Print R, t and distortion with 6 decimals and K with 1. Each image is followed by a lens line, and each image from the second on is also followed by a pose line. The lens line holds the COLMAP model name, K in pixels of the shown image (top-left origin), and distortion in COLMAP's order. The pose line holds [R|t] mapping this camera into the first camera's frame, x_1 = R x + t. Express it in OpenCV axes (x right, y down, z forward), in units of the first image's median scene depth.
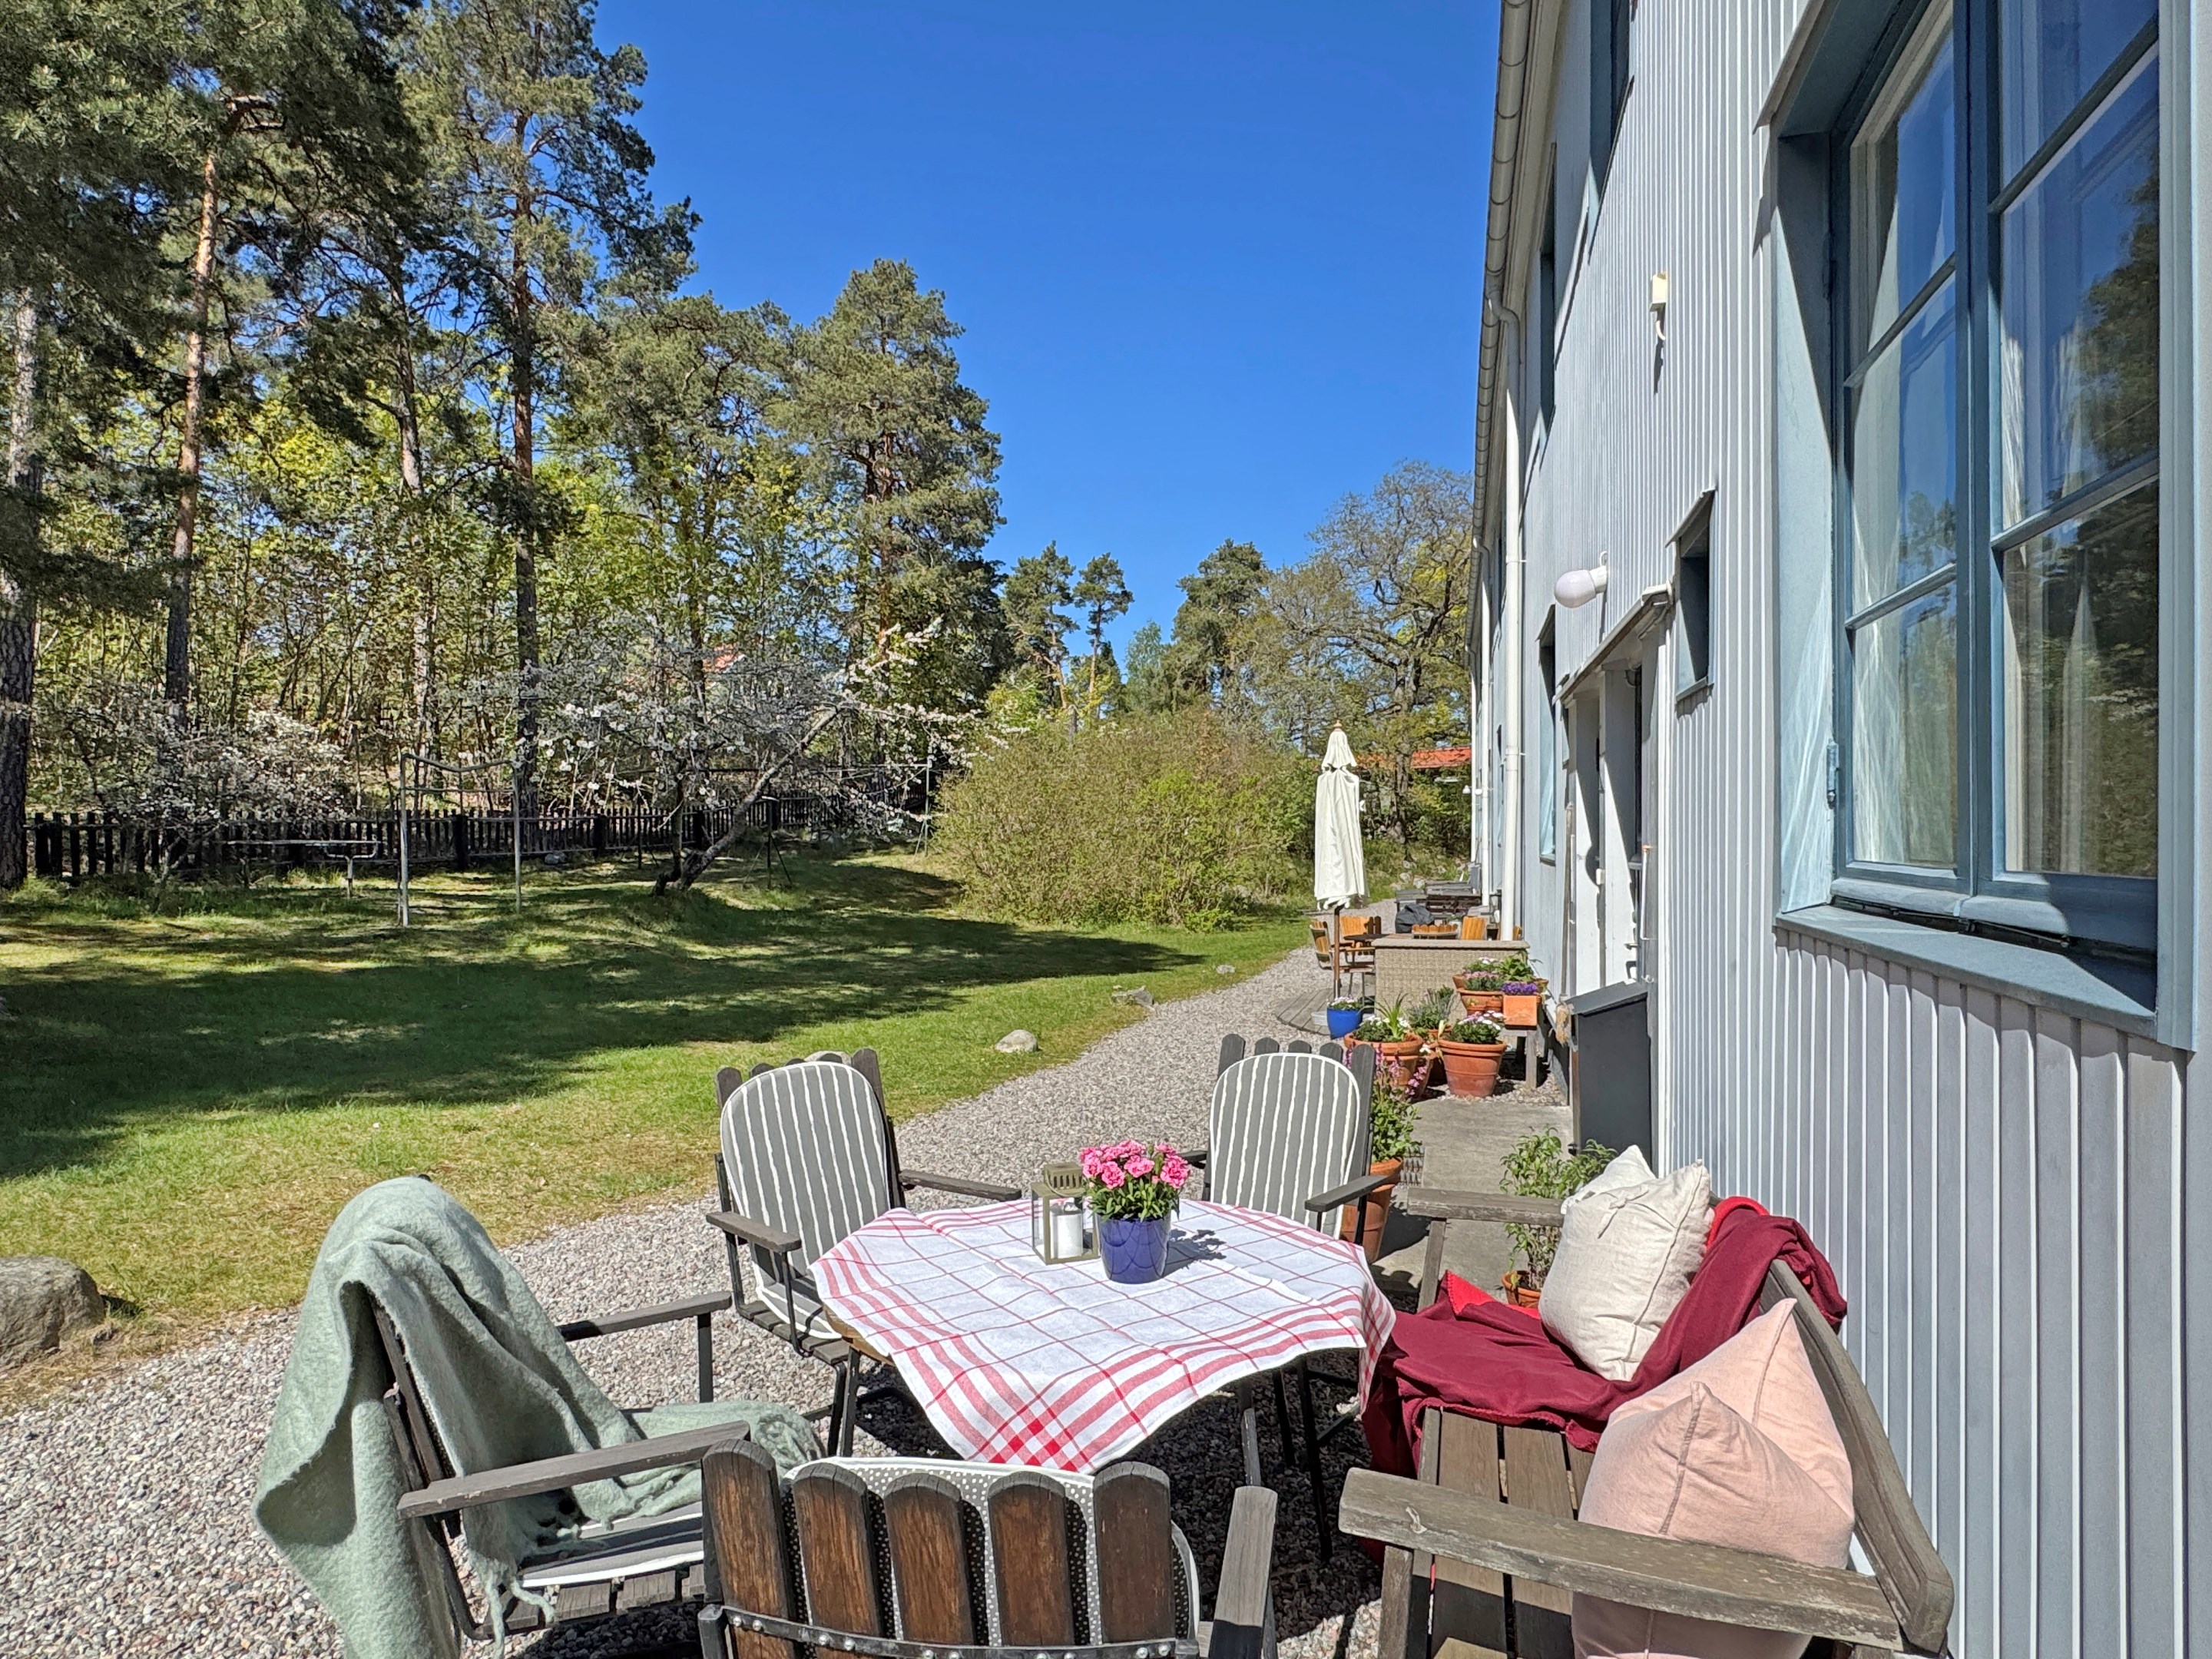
lens RADIAL K [[1277.7, 0, 1106.0], [0, 1277.7, 829.5], [0, 0, 1]] dist [0.001155, 0.001718]
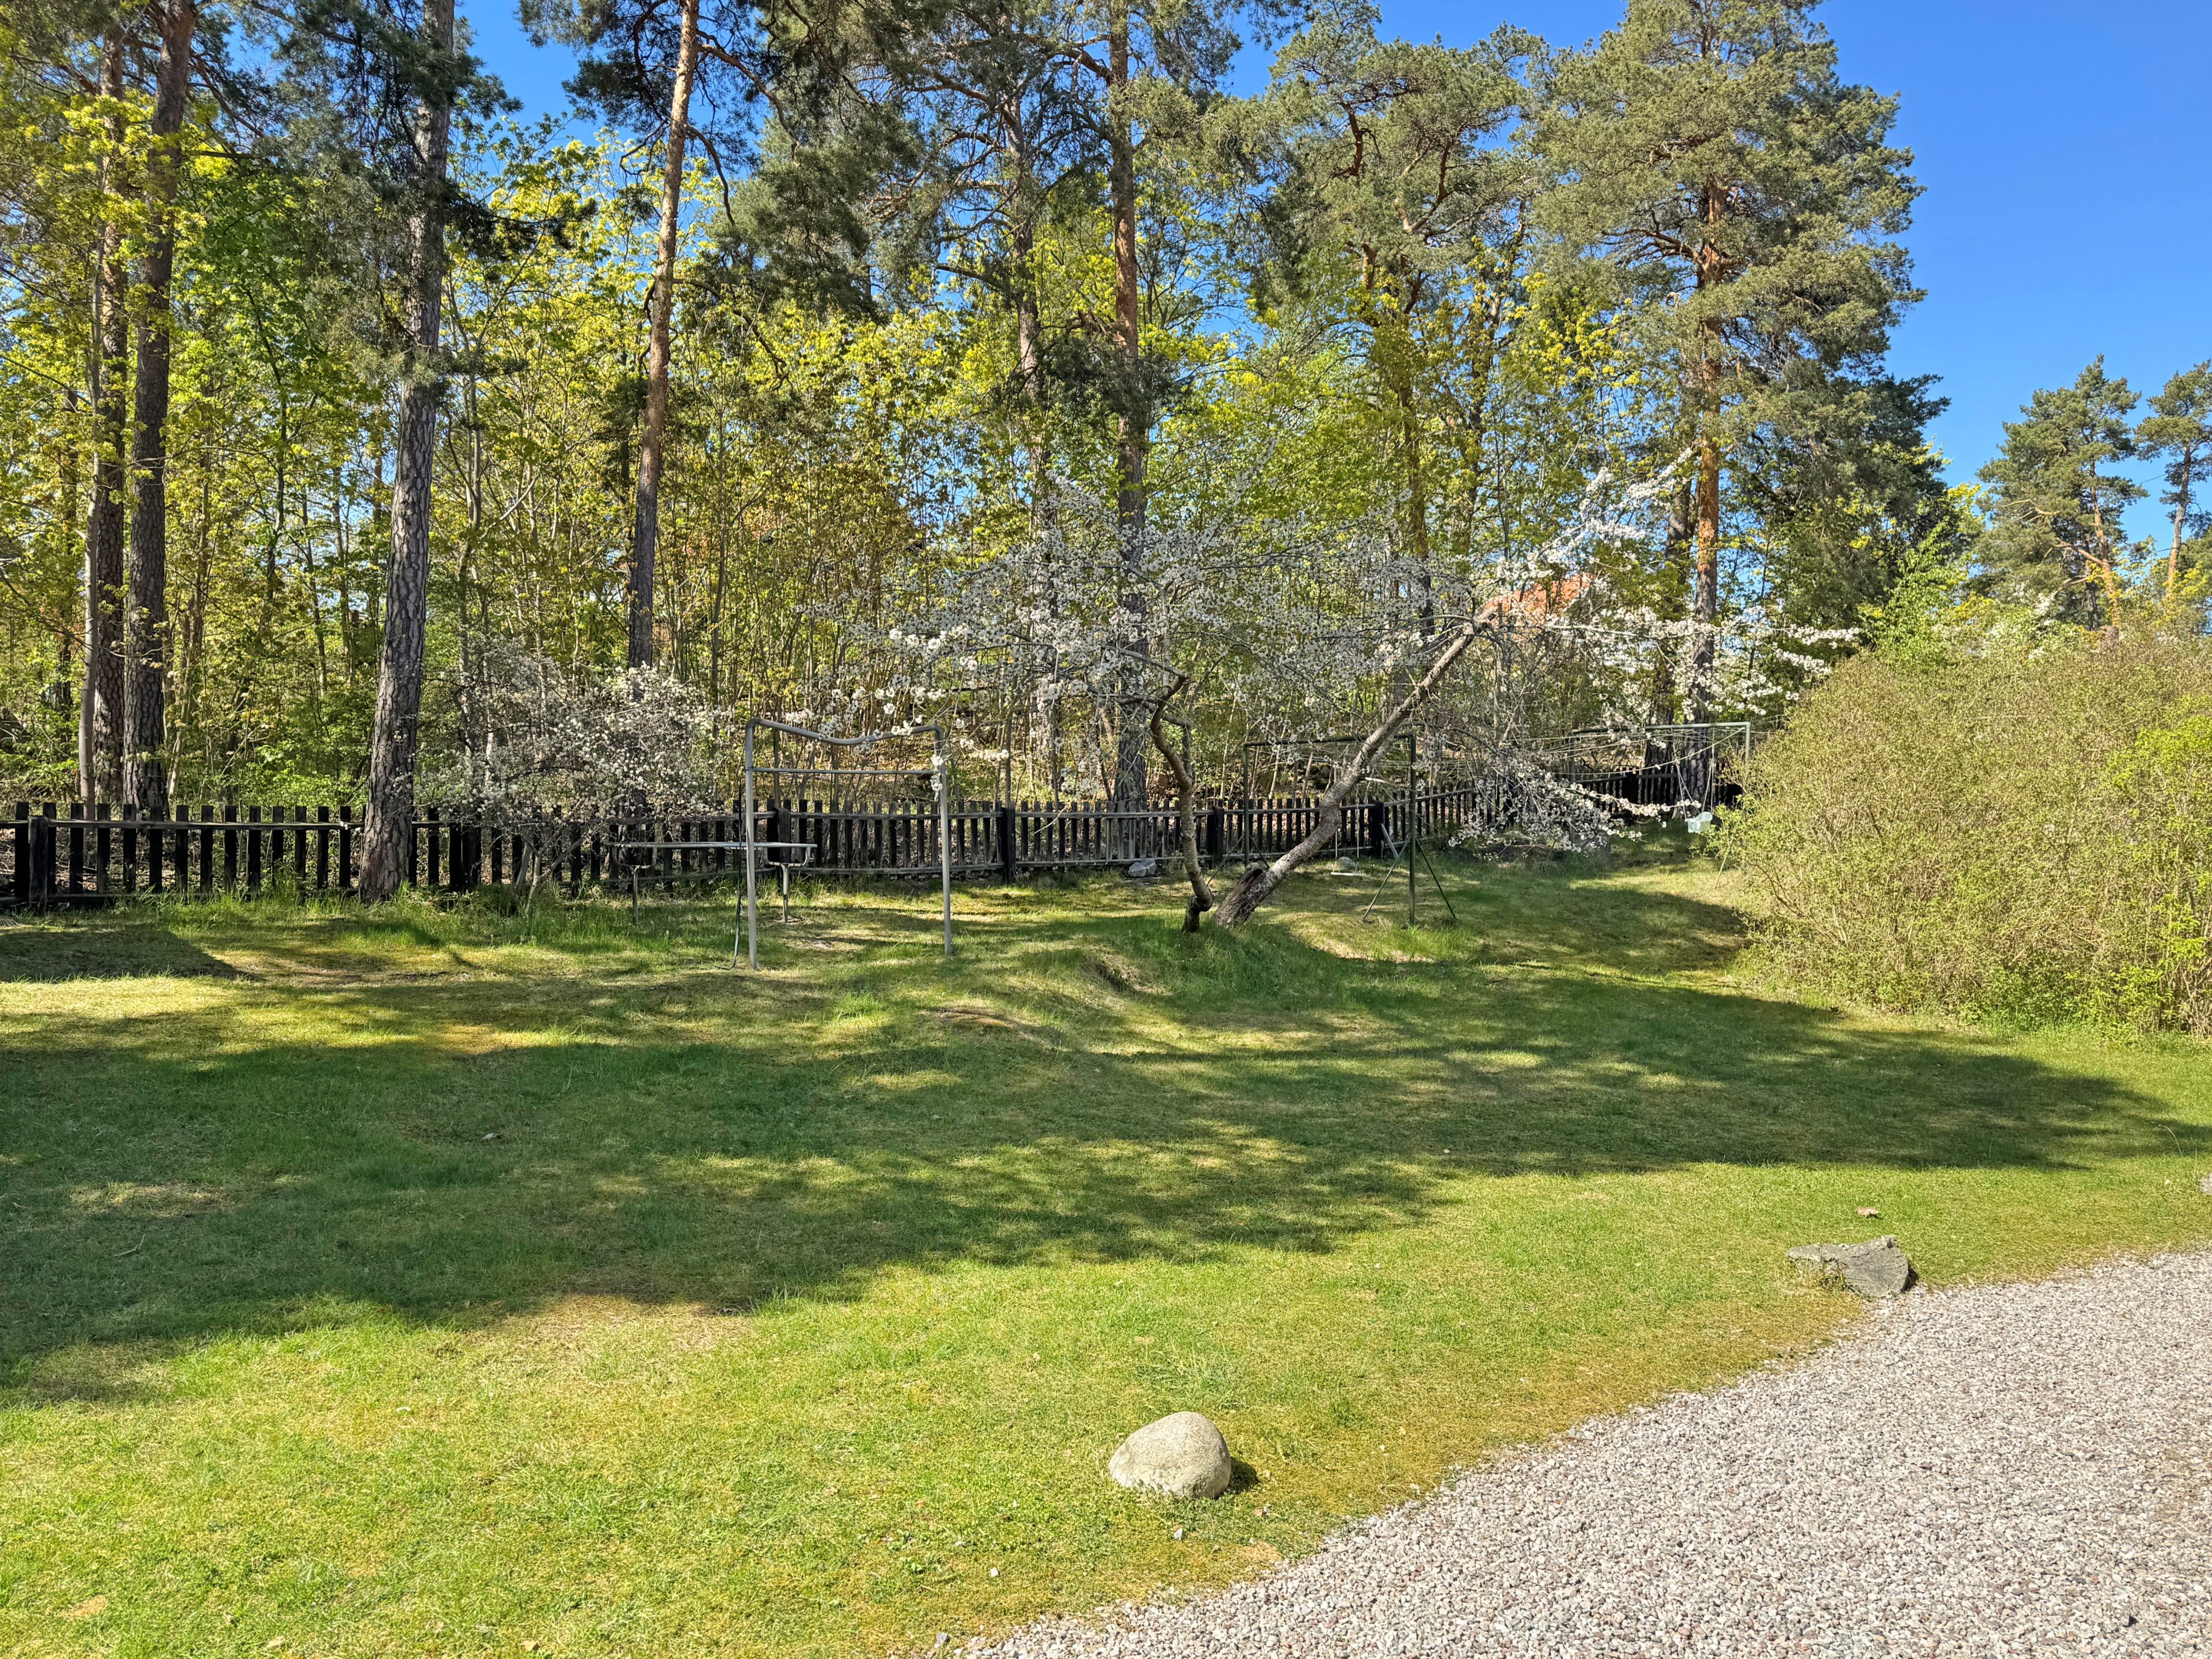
lens RADIAL K [[1606.9, 0, 1103.7], [0, 1606.9, 844.3], [0, 0, 1]] dist [0.060827, -0.067786]
pose [[0.814778, 0.011370, -0.579661, 0.065802], [-0.005050, 0.999909, 0.012515, -0.002604], [0.579751, -0.007270, 0.814761, 0.244886]]
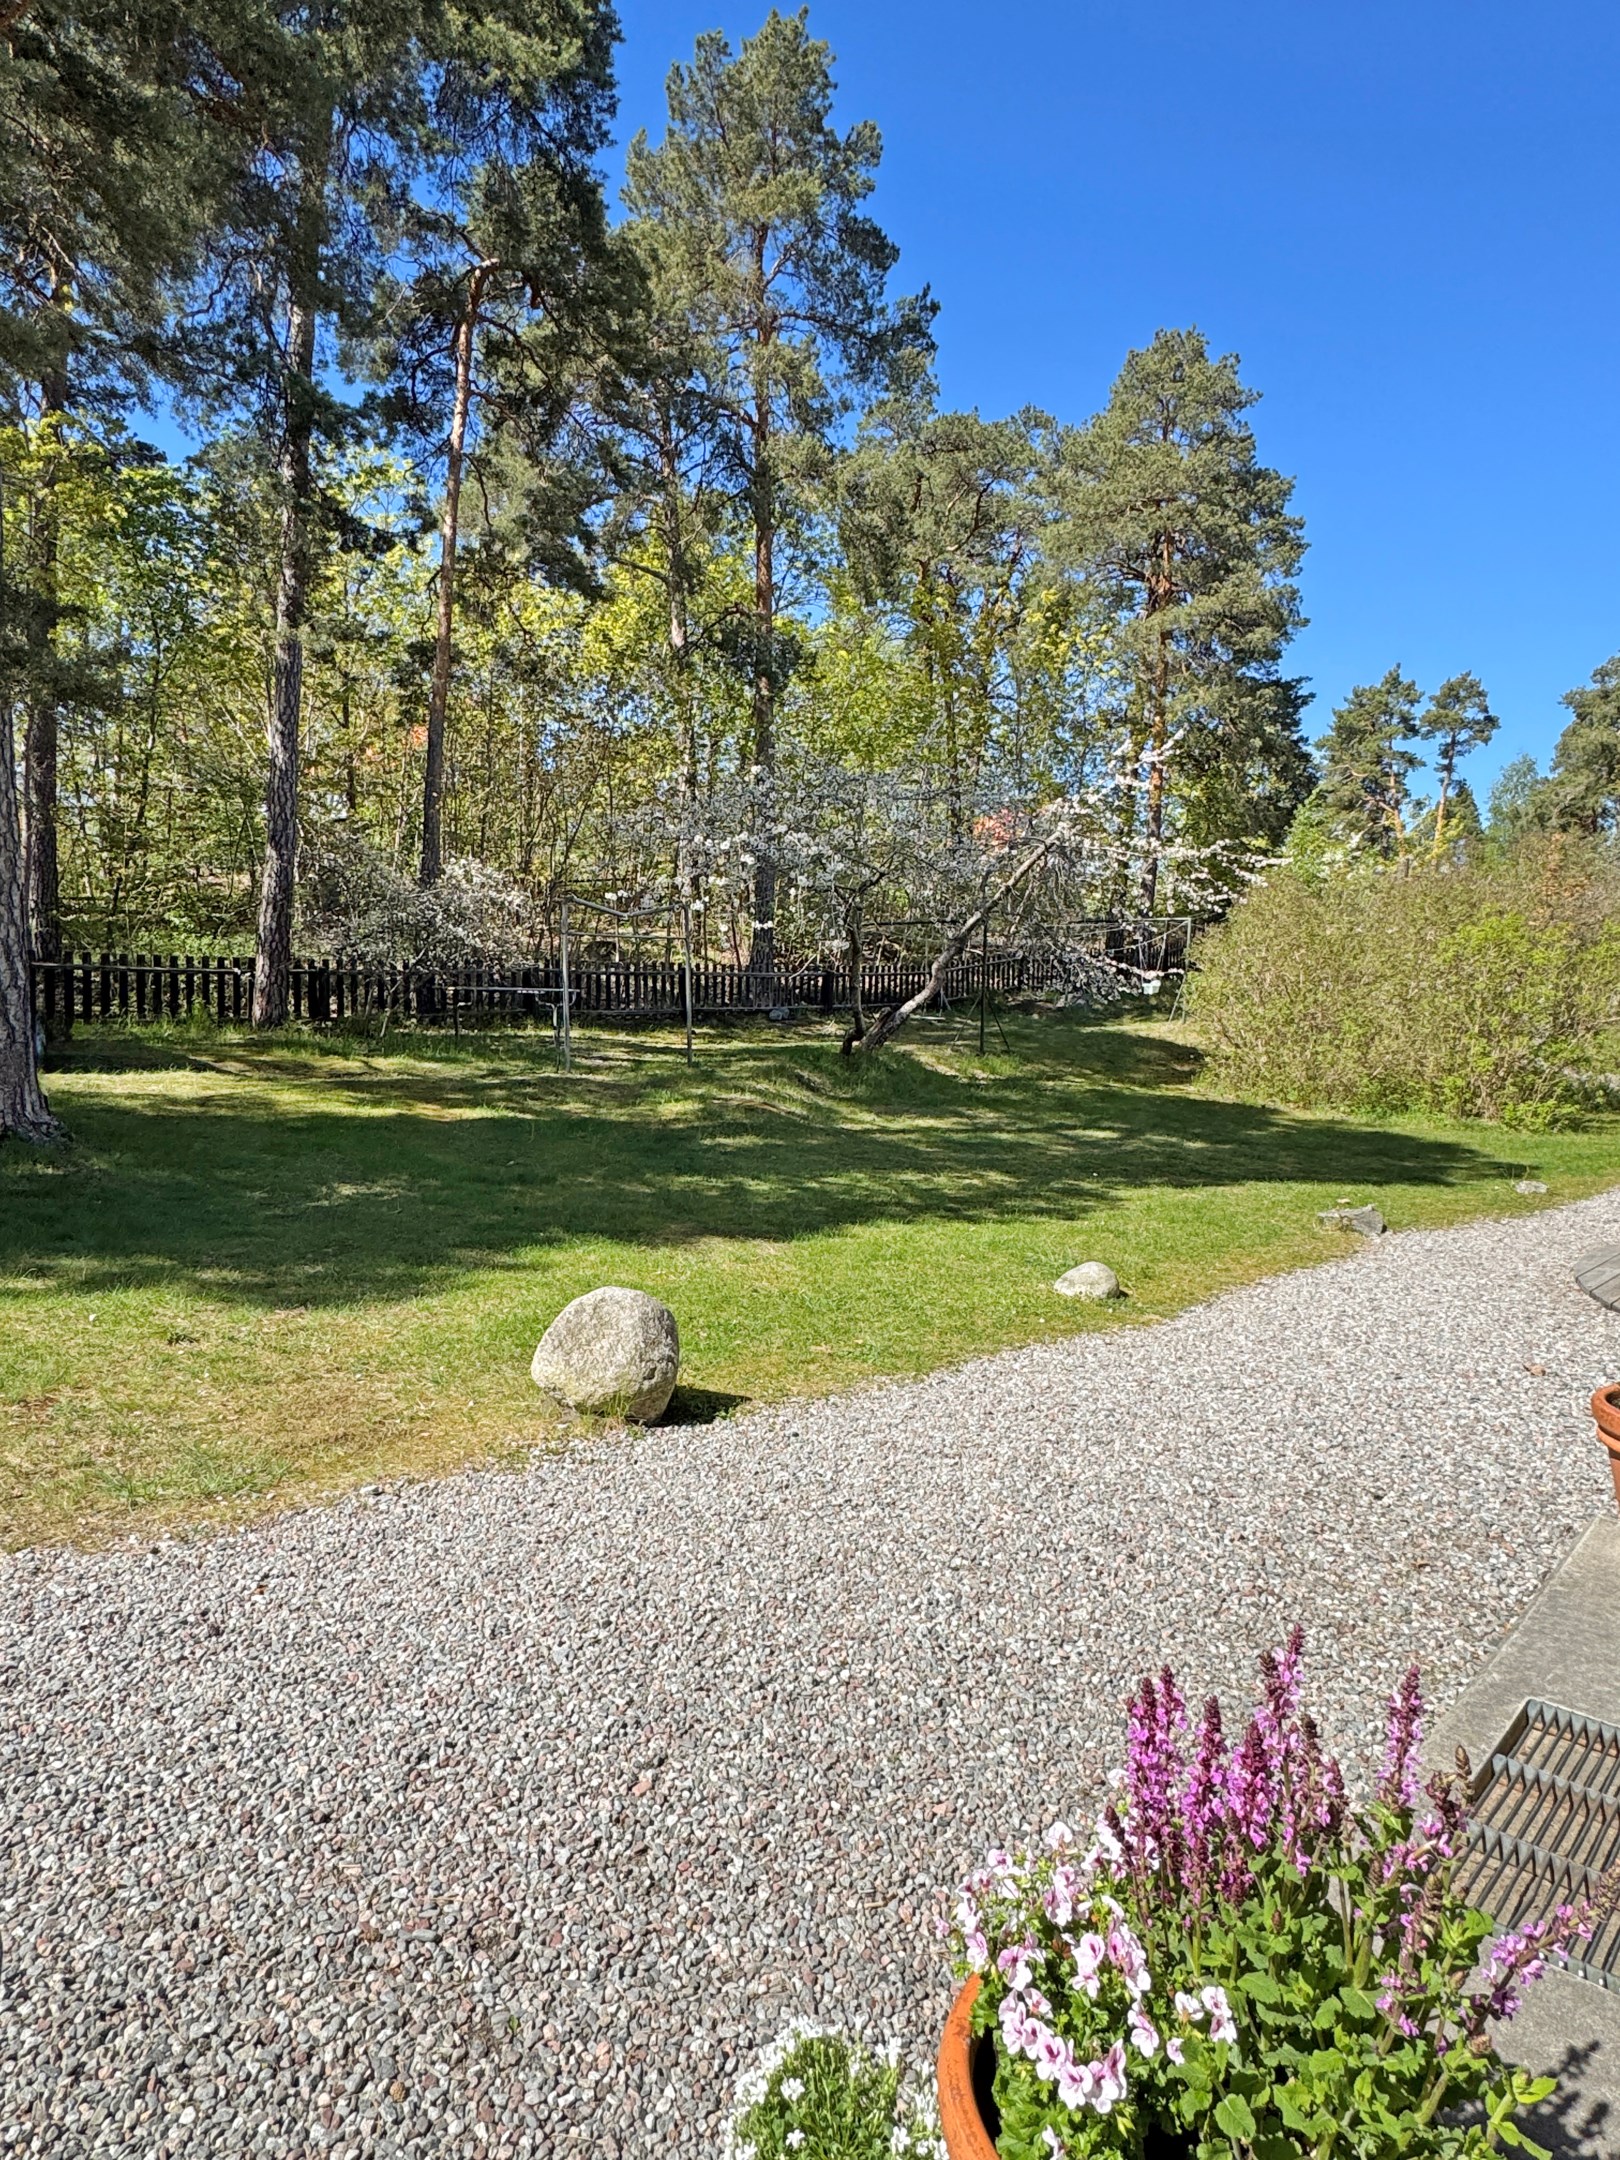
lens RADIAL K [[1284.1, 0, 812.0], [0, 1284.1, 1089.6], [0, 0, 1]] dist [-0.026607, 0.029199]
pose [[0.888213, 0.046112, -0.457112, 0.038623], [-0.015242, 0.997360, 0.070994, 0.008290], [0.459179, -0.056091, 0.886571, 0.130300]]
